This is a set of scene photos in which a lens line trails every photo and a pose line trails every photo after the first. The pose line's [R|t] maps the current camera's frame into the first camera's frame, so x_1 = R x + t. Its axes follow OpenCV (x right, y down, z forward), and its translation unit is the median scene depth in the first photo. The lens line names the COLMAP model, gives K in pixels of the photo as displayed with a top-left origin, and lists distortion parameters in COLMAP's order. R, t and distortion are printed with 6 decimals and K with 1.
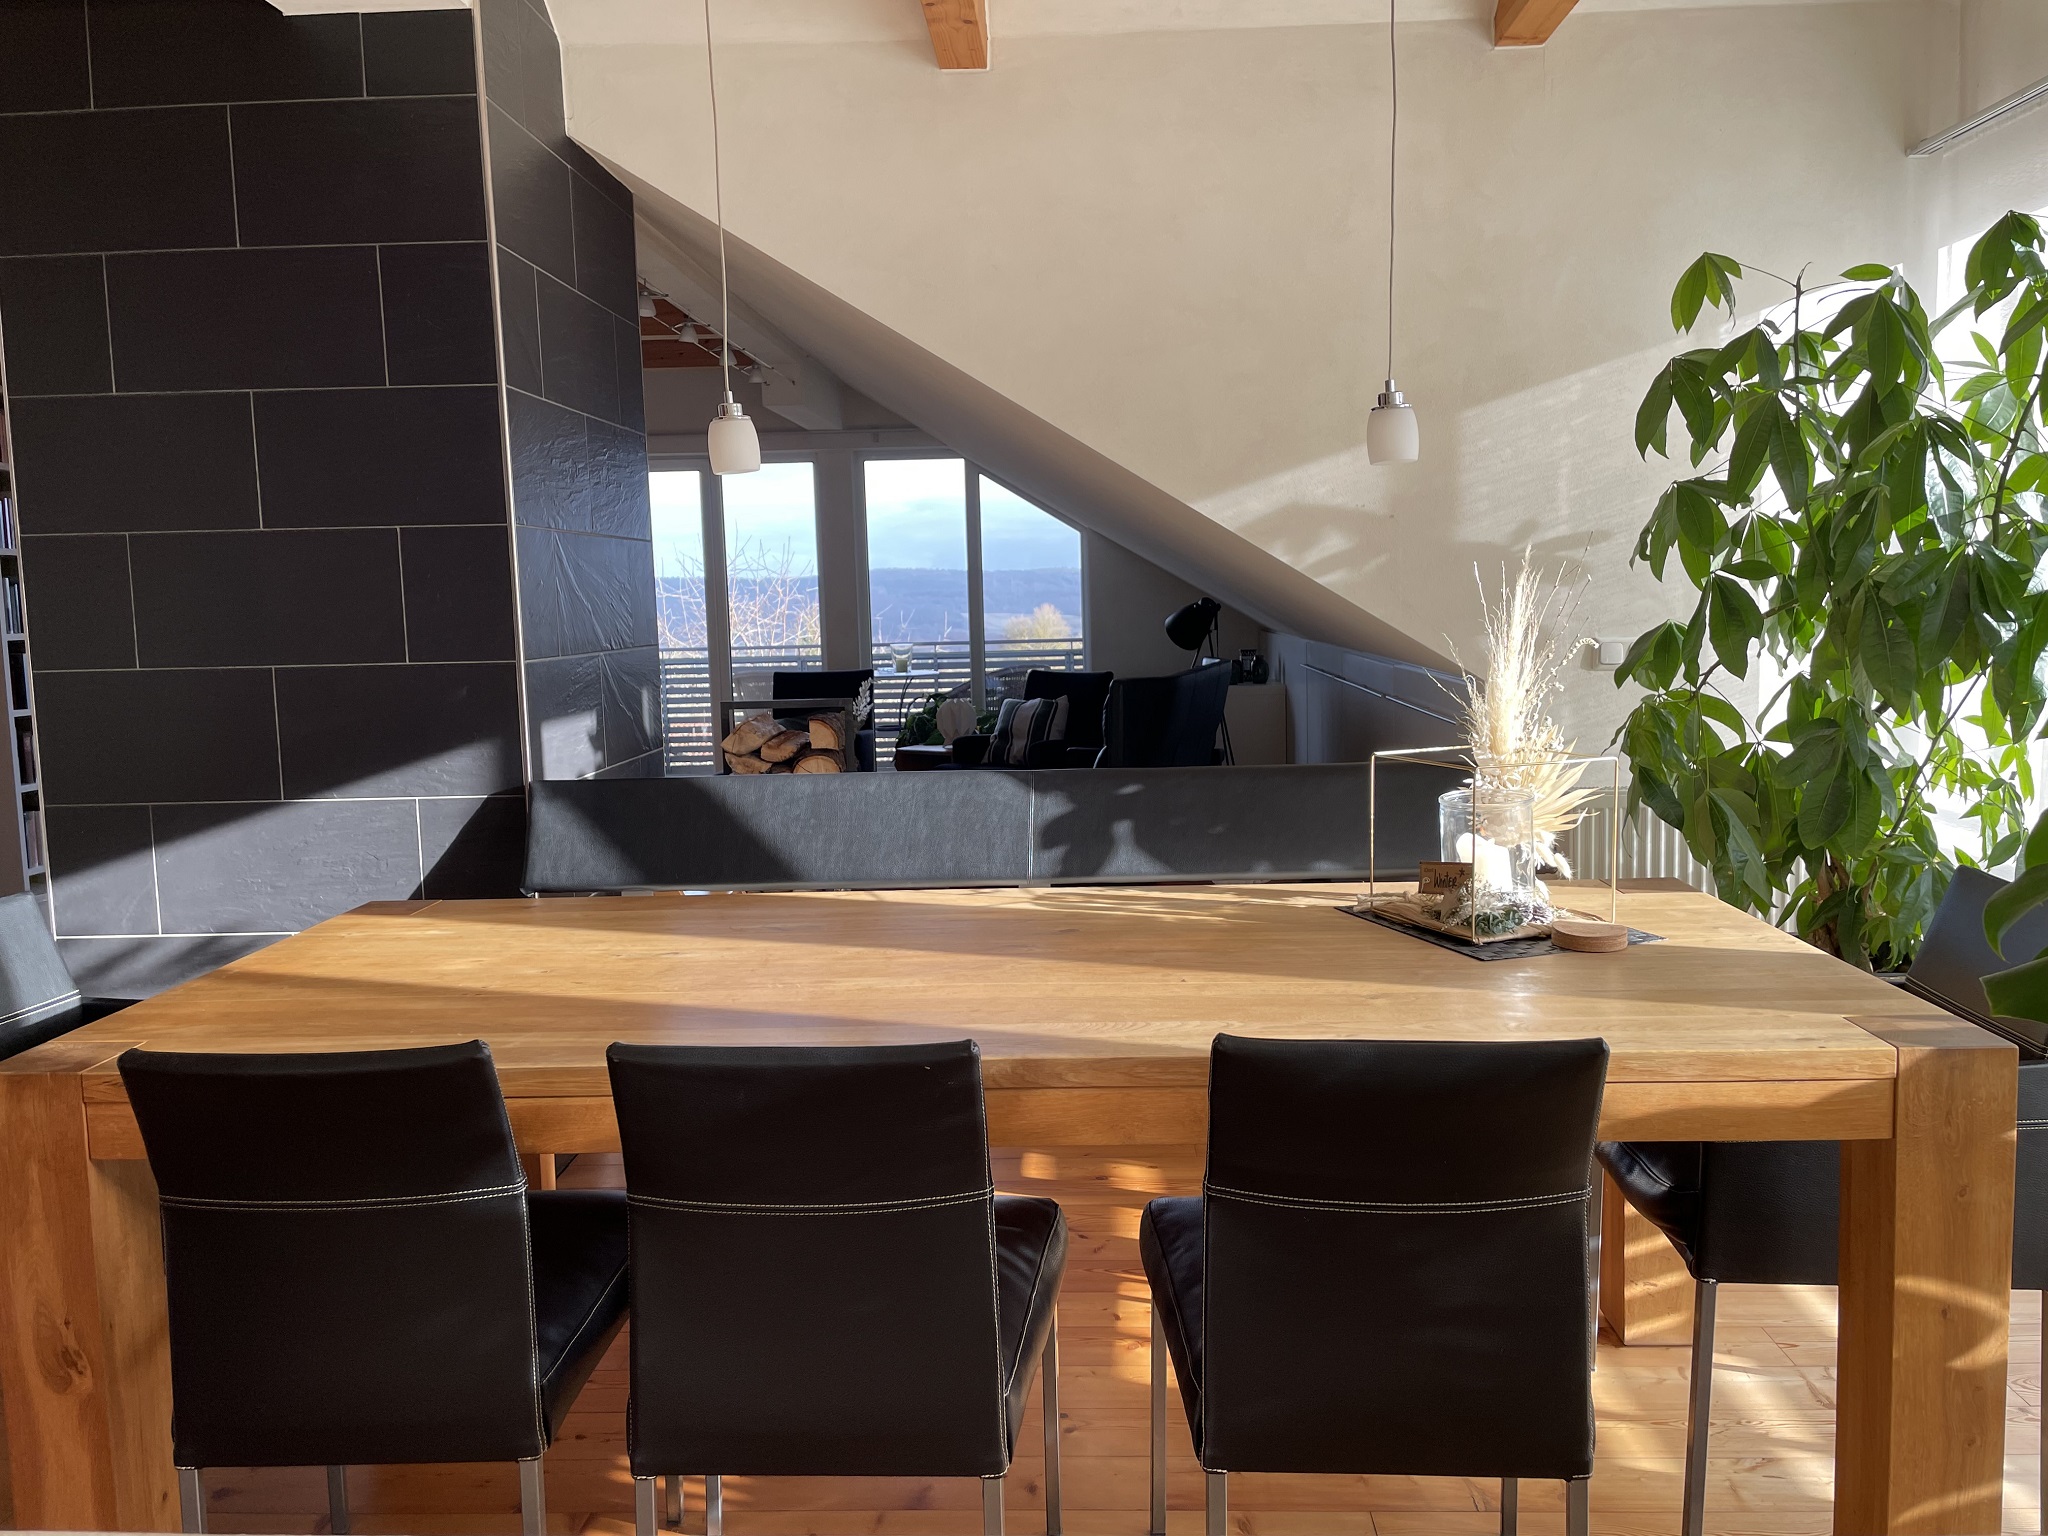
lens RADIAL K [[1565.0, 0, 1025.6], [0, 1565.0, 757.0], [0, 0, 1]] dist [0.097523, -0.127094]
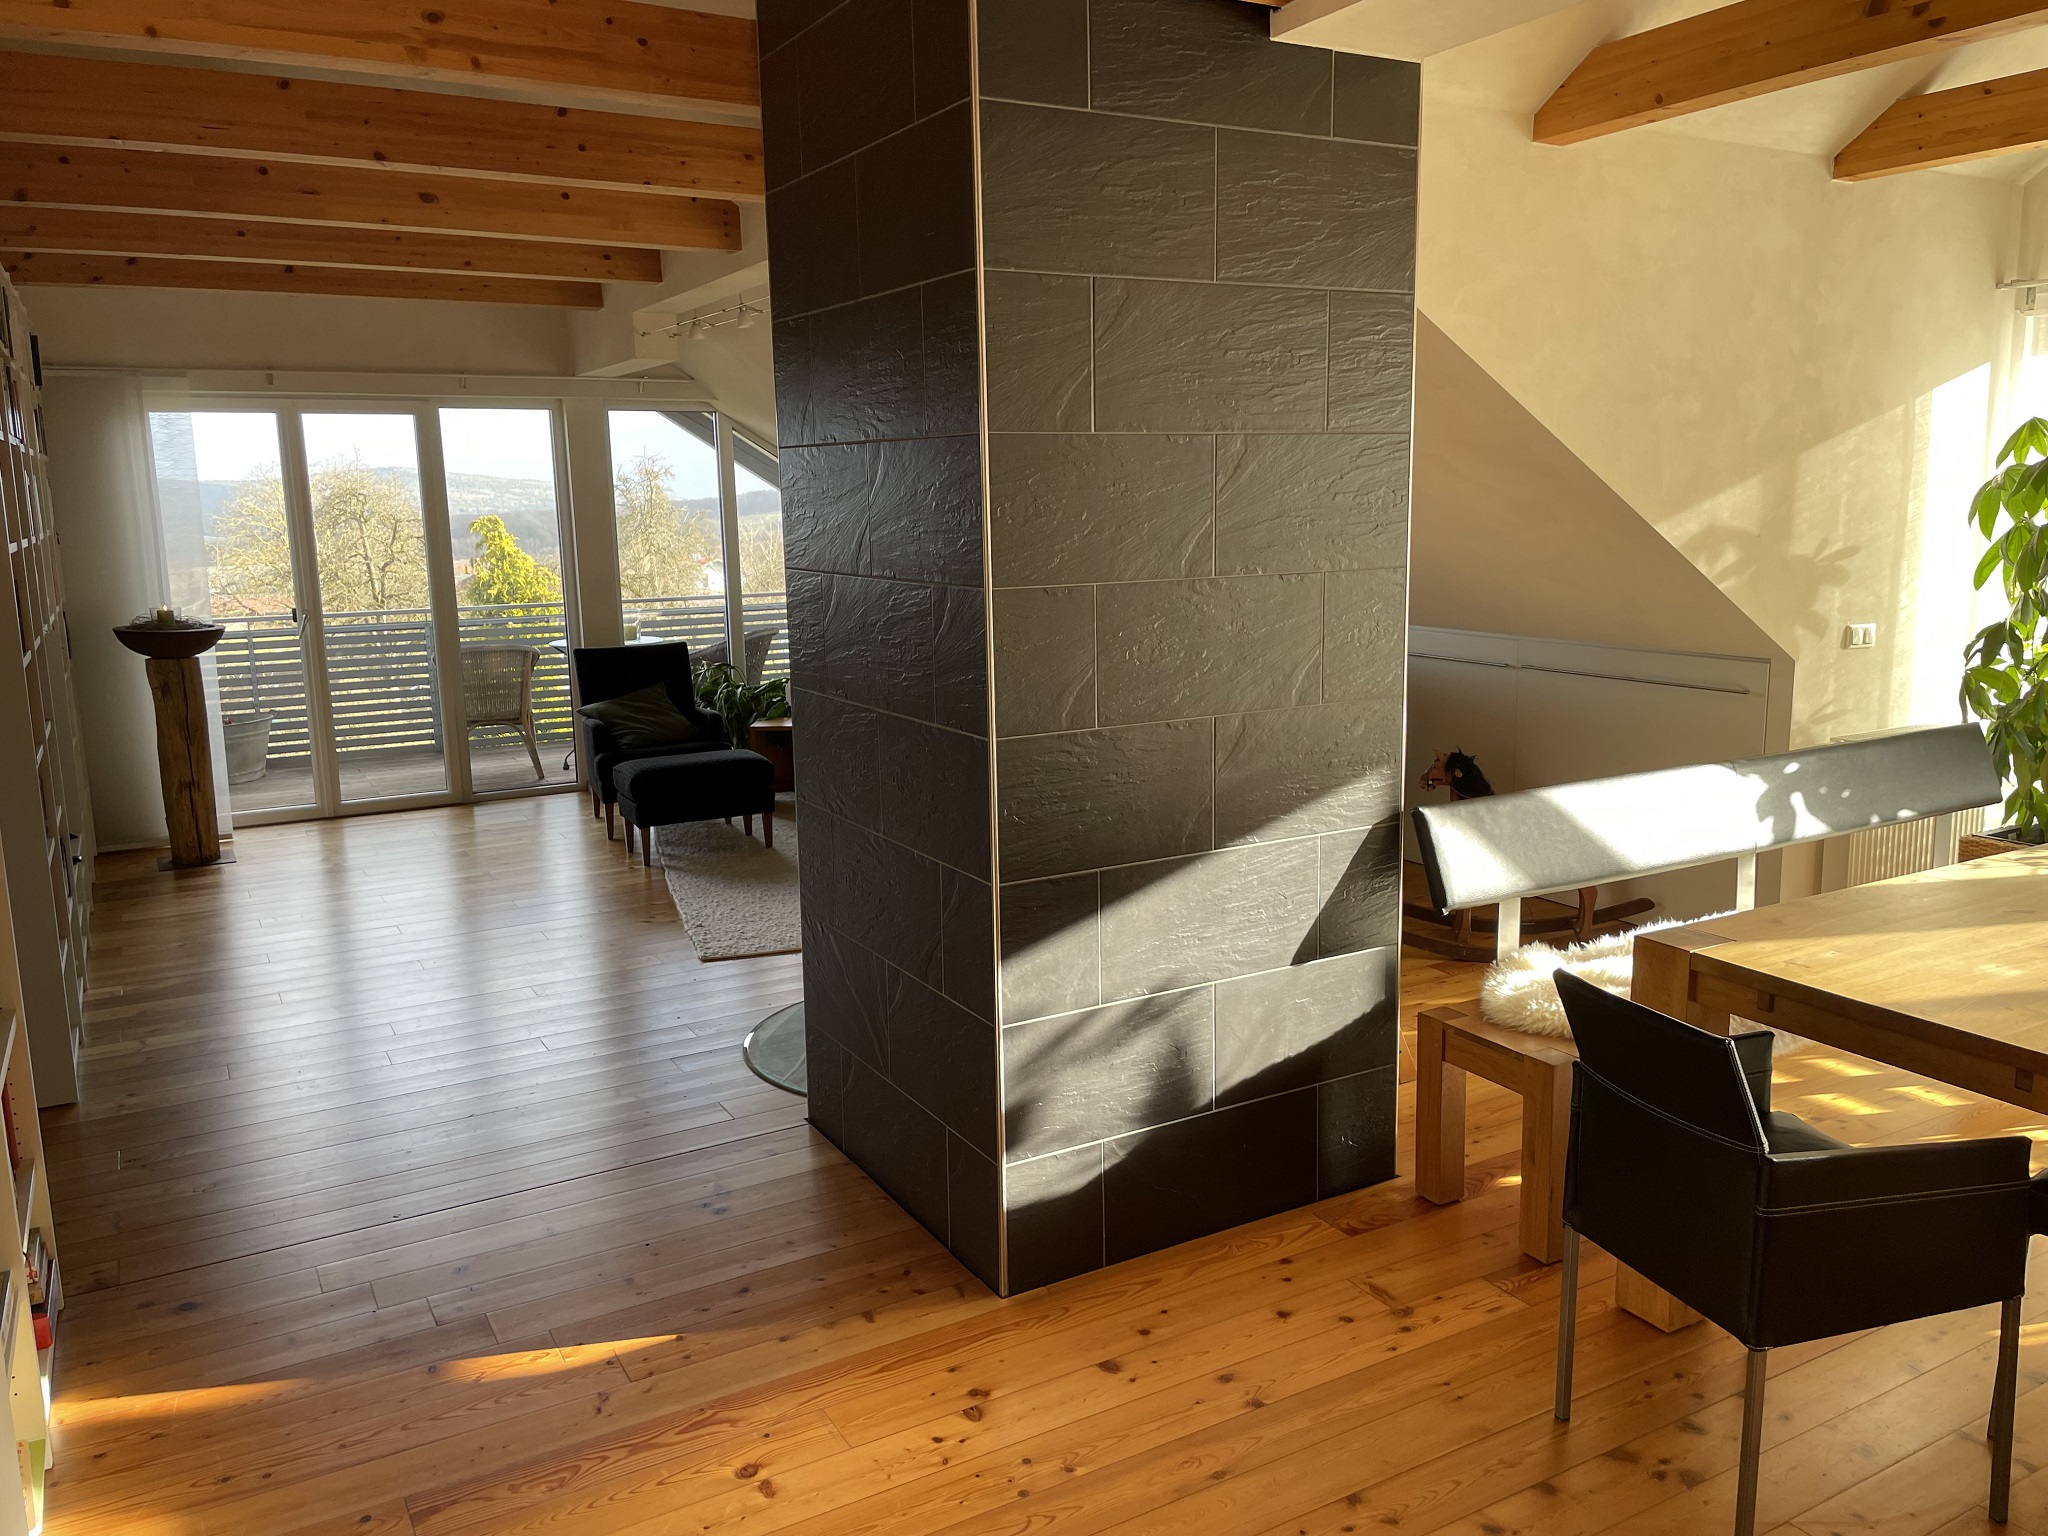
lens RADIAL K [[1565.0, 0, 1025.6], [0, 1565.0, 757.0], [0, 0, 1]] dist [0.097523, -0.127094]
pose [[0.848655, -0.080600, 0.522771, -0.969287], [0.047351, 0.995931, 0.076683, -0.101041], [-0.526824, -0.040323, 0.849017, 0.210175]]
